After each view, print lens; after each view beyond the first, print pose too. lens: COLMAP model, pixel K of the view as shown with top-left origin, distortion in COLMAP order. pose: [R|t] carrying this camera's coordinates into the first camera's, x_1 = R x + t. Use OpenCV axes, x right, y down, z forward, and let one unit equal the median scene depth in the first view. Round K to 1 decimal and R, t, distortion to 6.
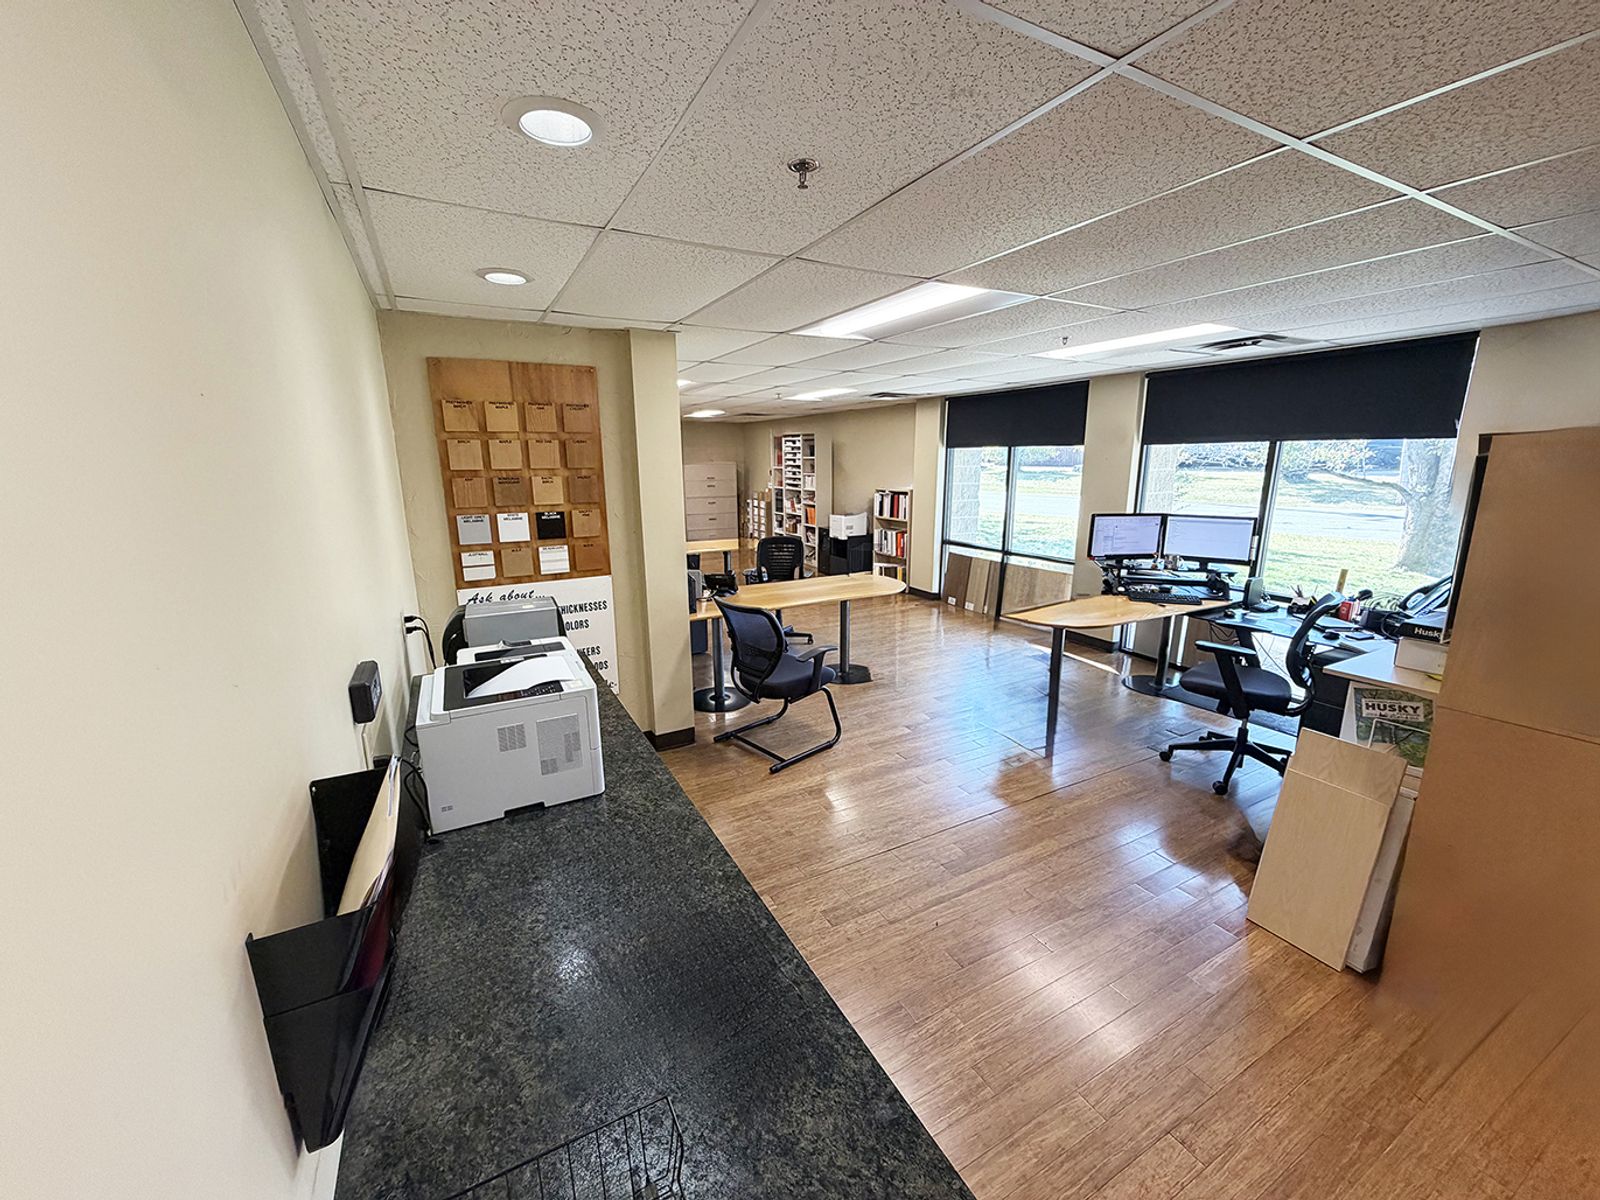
lens RADIAL K [[637.3, 0, 797.1], [0, 637.3, 596.1], [0, 0, 1]] dist [-0.000137, -0.000008]
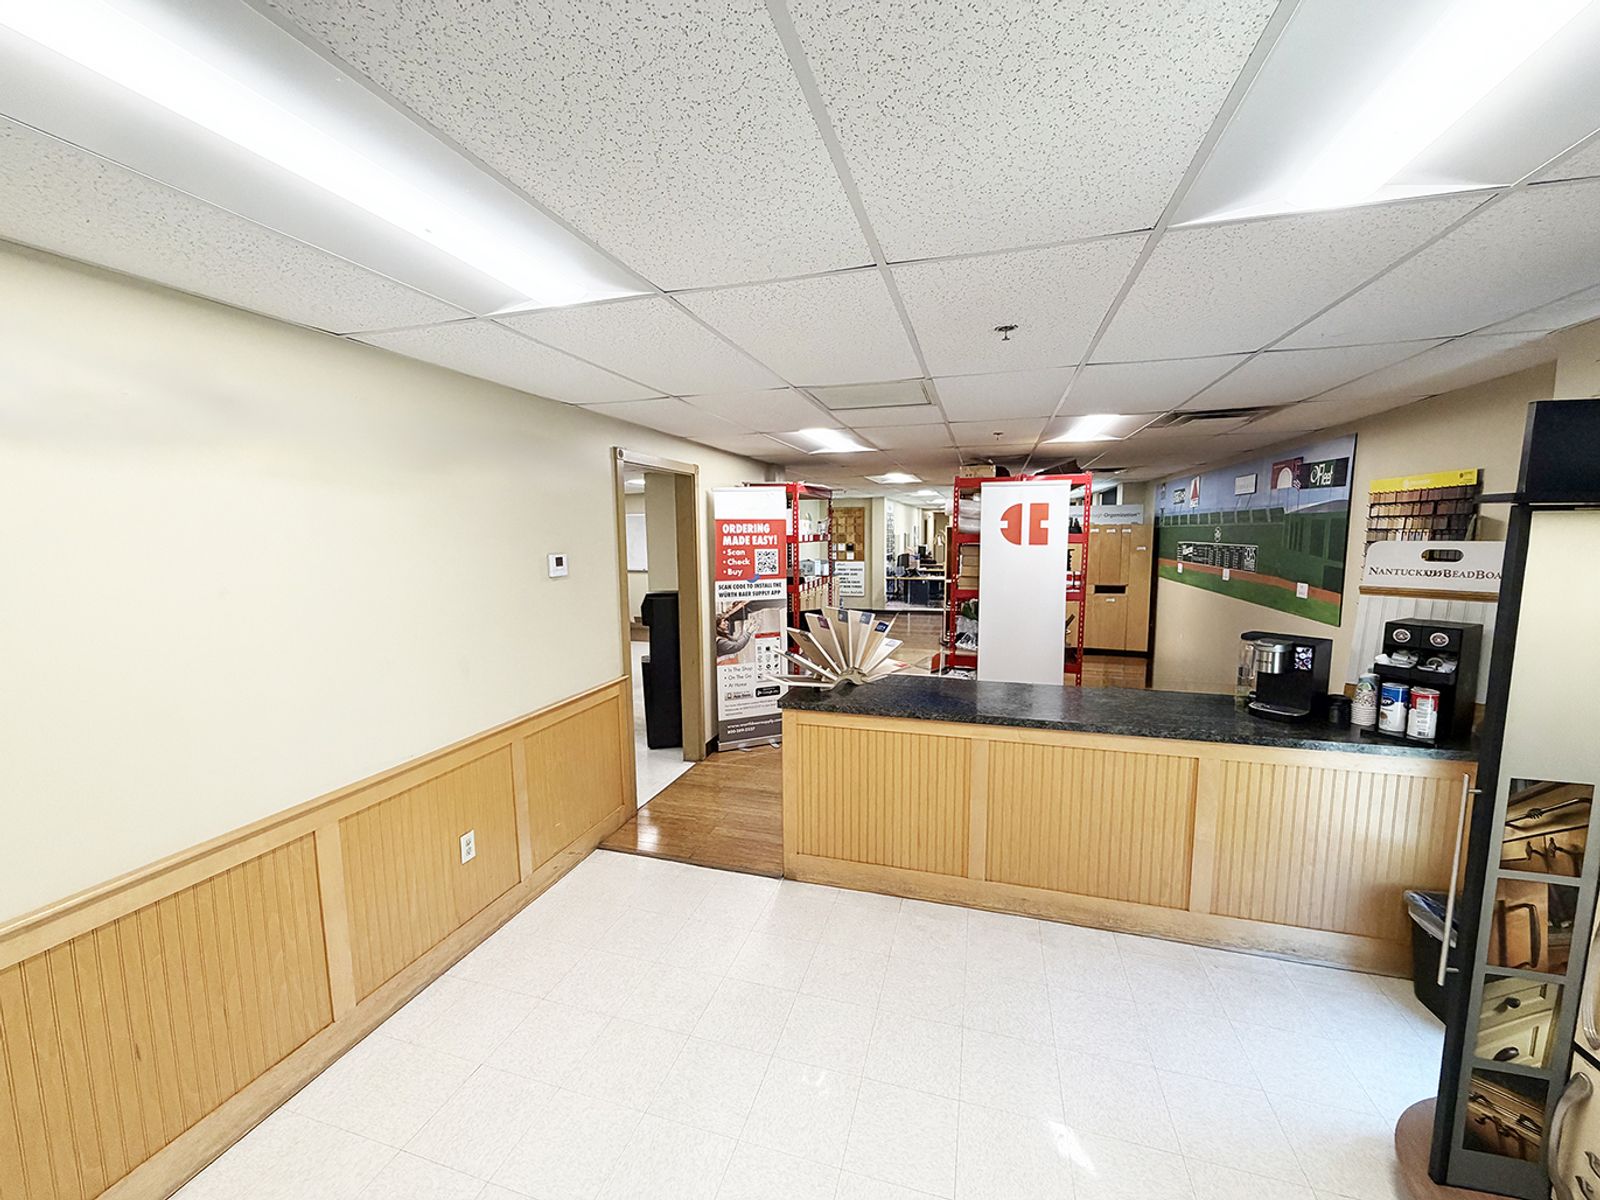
lens RADIAL K [[637.3, 0, 801.9], [0, 637.3, 604.2], [0, 0, 1]] dist [-0.000137, -0.000008]
pose [[0.705108, 0.083107, -0.704213, 2.215143], [-0.158449, 0.986463, -0.042233, 0.452502], [0.691171, 0.141361, 0.708731, -1.954362]]
